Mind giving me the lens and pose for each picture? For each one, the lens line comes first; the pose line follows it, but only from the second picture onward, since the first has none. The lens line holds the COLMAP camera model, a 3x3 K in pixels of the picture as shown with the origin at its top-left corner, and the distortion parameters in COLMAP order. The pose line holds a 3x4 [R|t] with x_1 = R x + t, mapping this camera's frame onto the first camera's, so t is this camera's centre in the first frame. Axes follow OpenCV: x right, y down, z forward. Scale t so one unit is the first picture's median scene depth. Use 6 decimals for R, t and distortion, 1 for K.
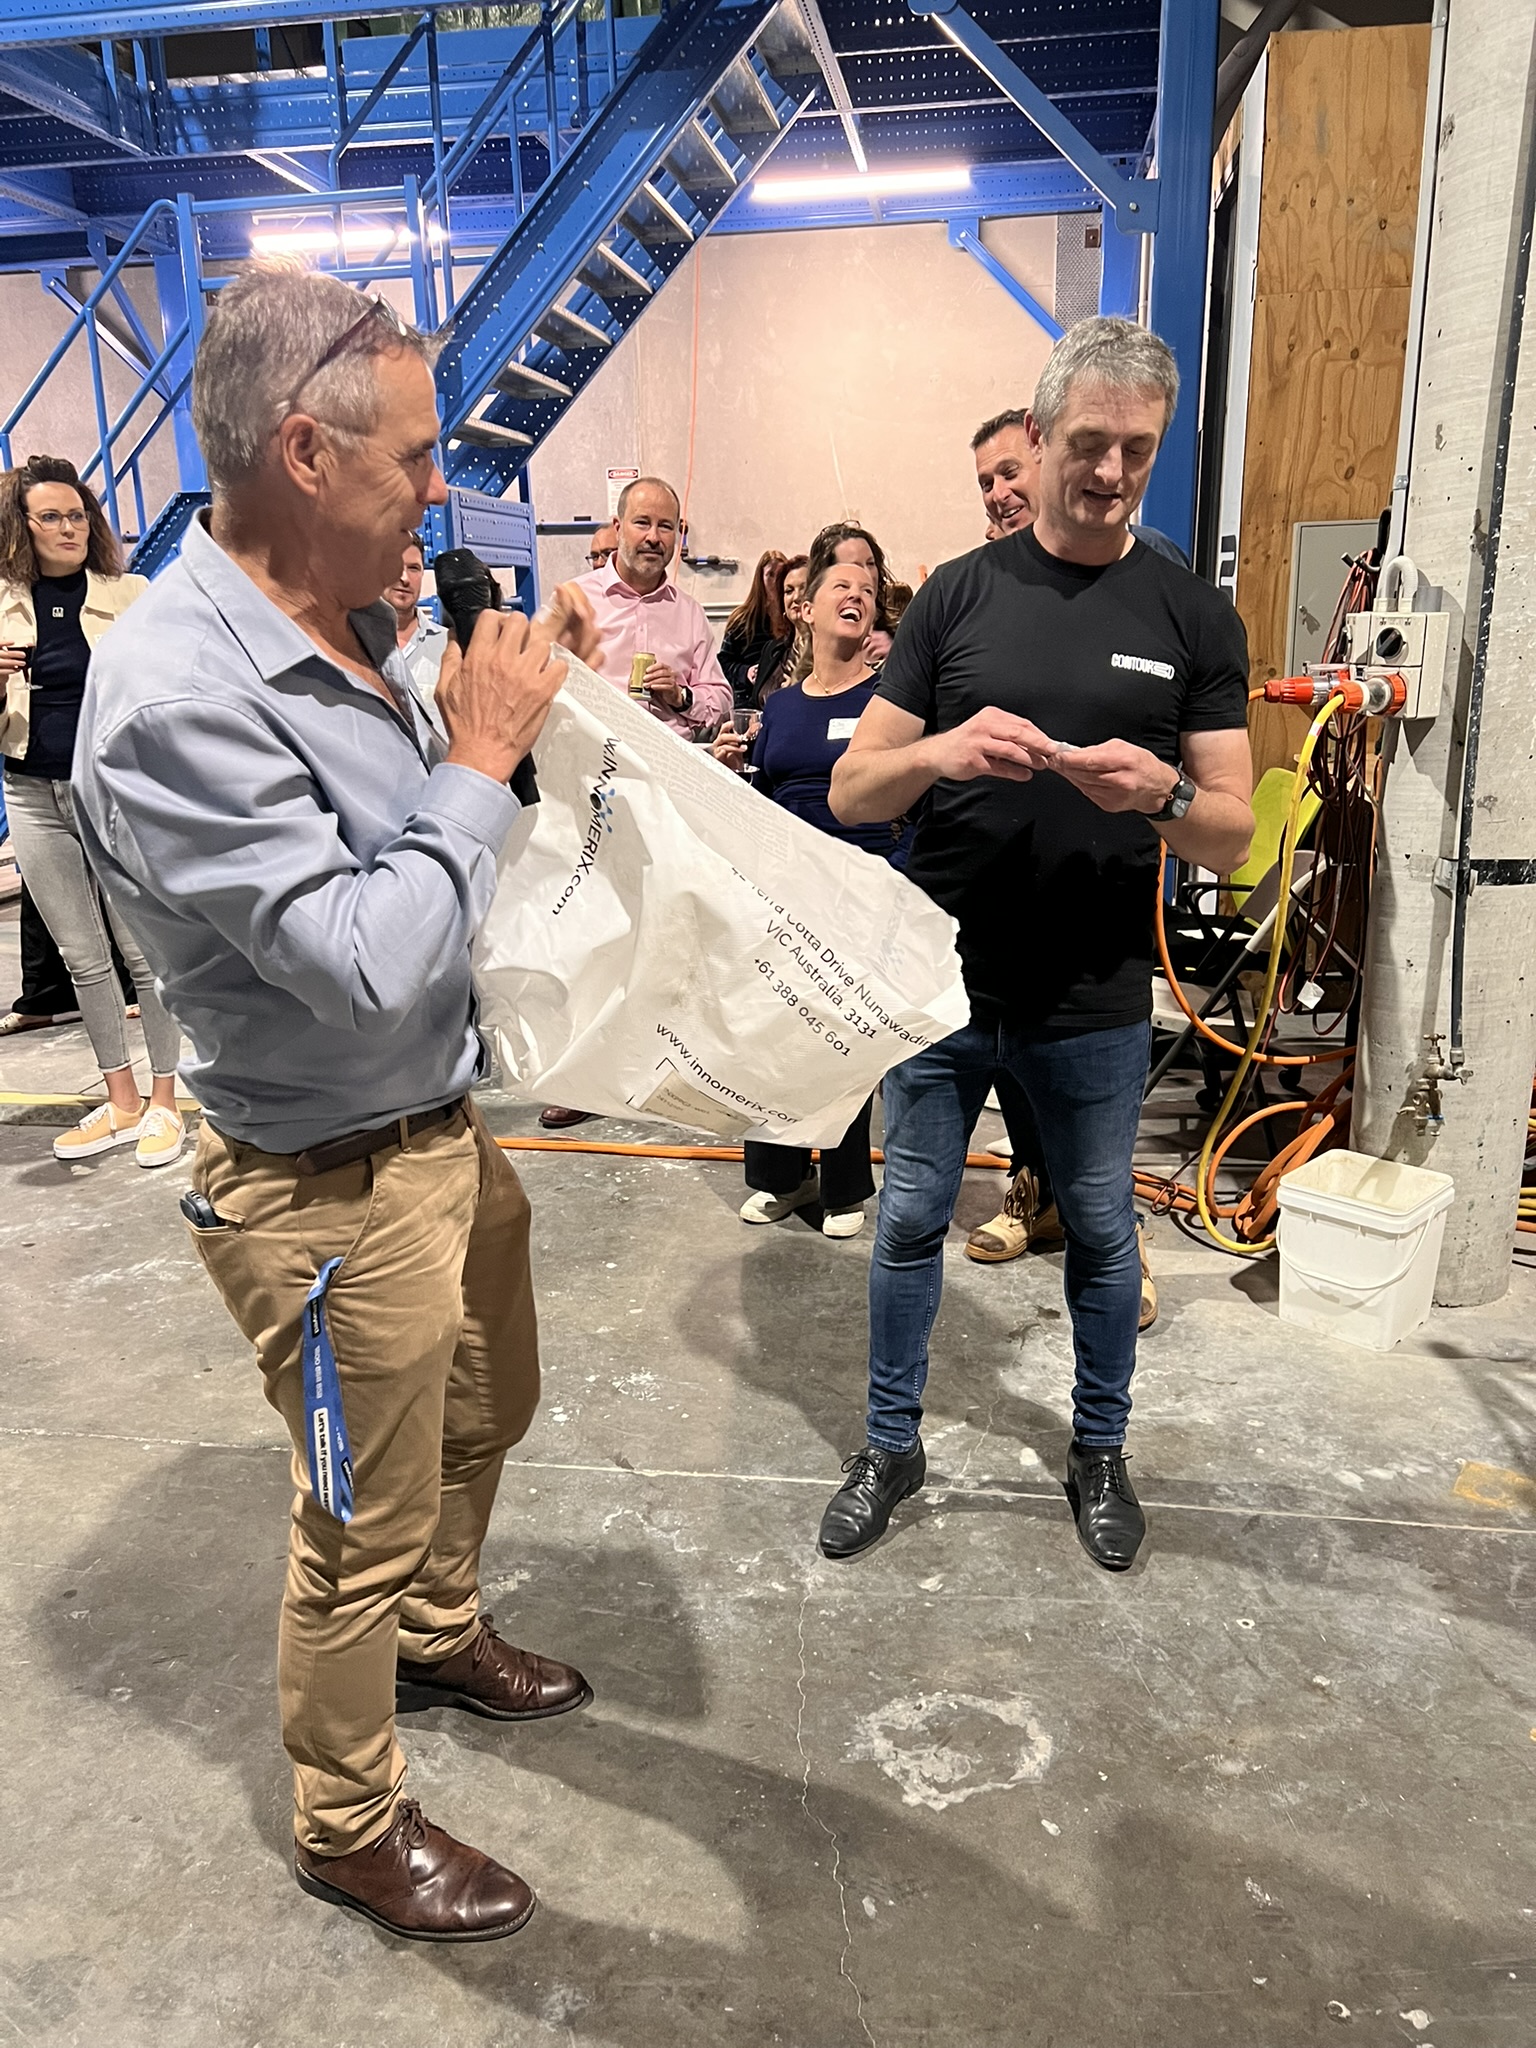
lens RADIAL K [[1525.4, 0, 761.0], [0, 1525.4, 1026.3], [0, 0, 1]] dist [0.056873, -0.058558]
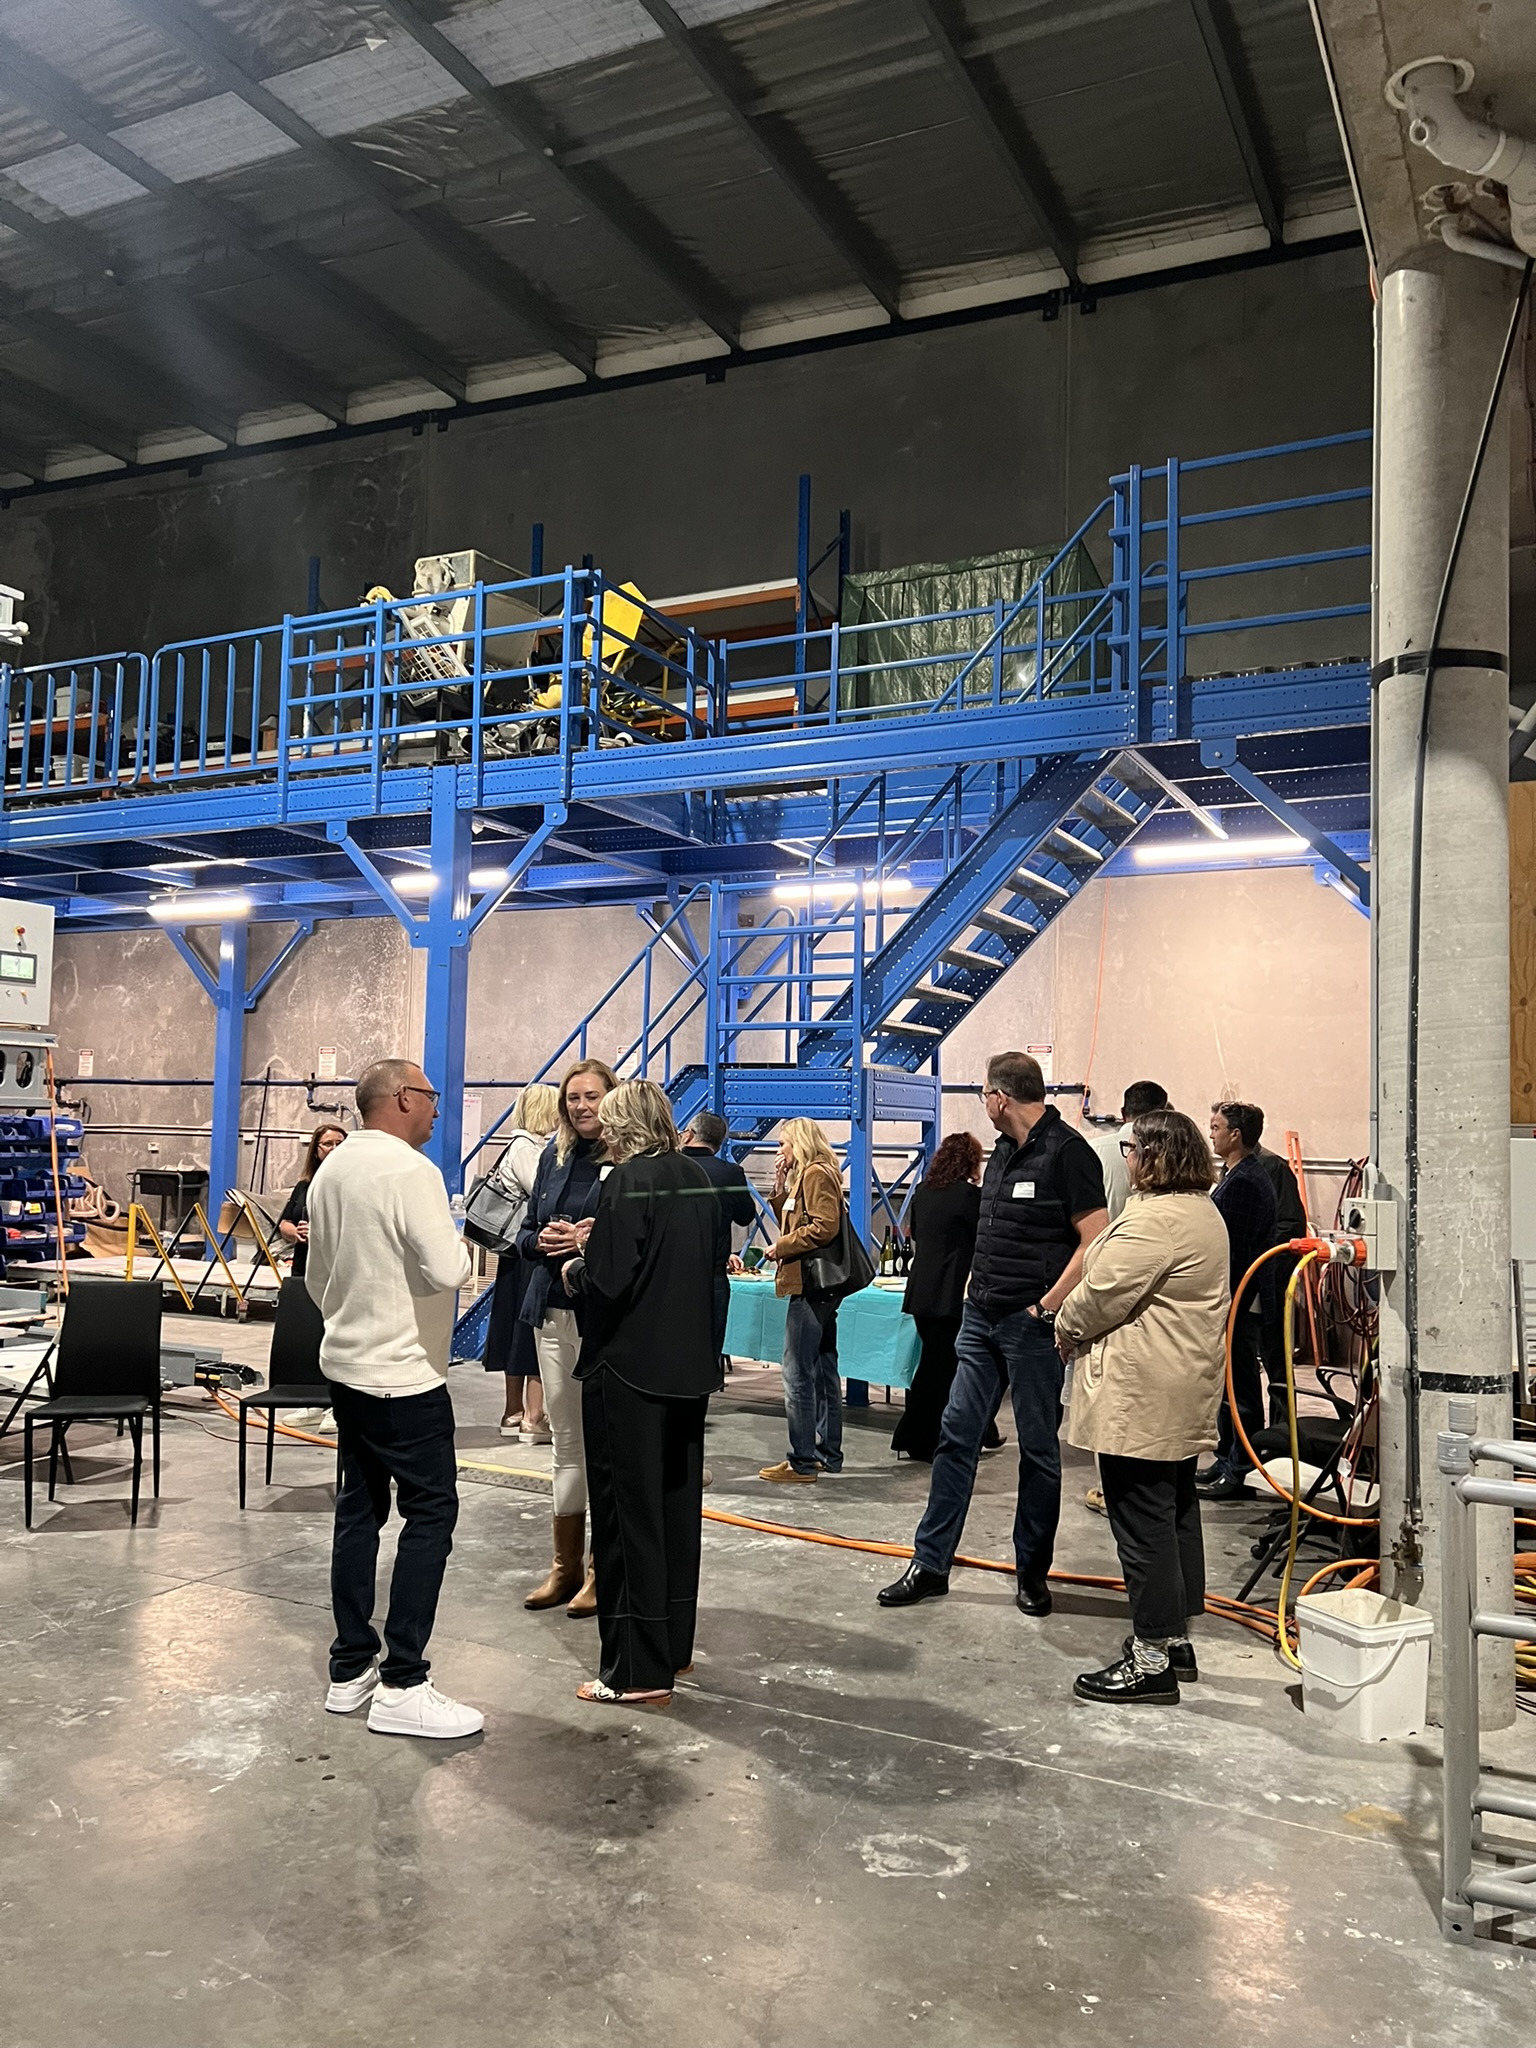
lens RADIAL K [[1525.4, 0, 775.6], [0, 1525.4, 1051.9], [0, 0, 1]] dist [0.056873, -0.058558]
pose [[0.946350, 0.026305, -0.322072, 0.332370], [-0.126840, 0.946929, -0.295357, 0.104814], [0.297210, 0.320363, 0.899463, -0.535380]]
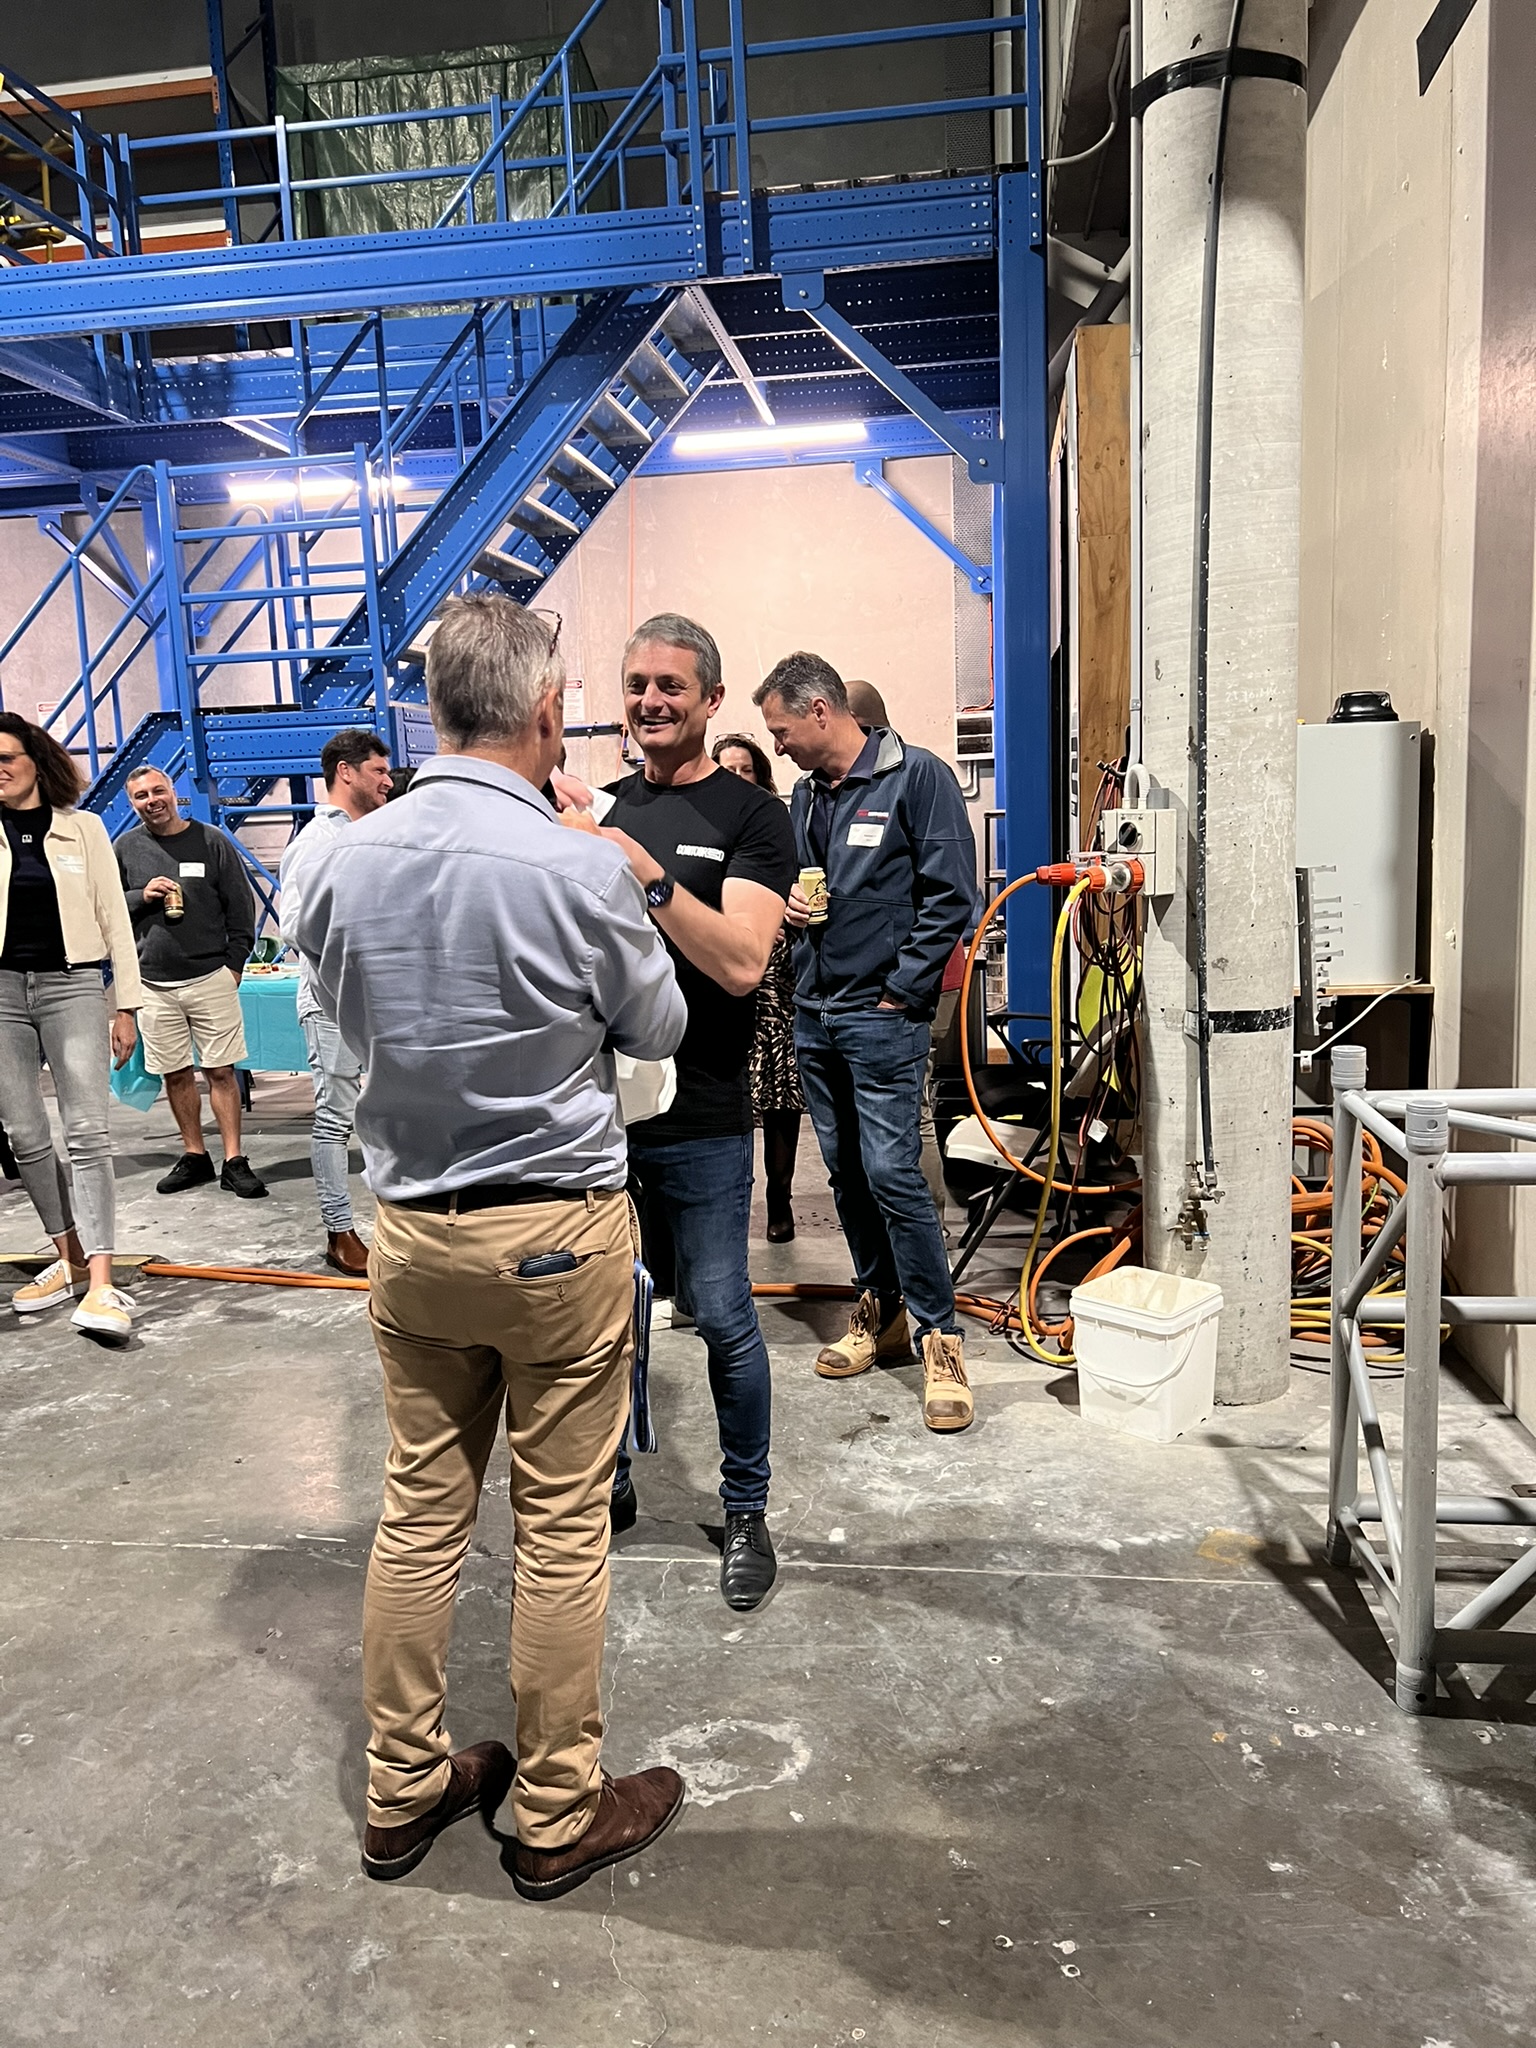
lens RADIAL K [[1525.4, 0, 752.7], [0, 1525.4, 1013.8], [0, 0, 1]] dist [0.056873, -0.058558]
pose [[0.999805, -0.018979, 0.005487, 0.098830], [0.019509, 0.992223, -0.122936, 0.030442], [-0.003111, 0.123019, 0.992399, -0.161784]]
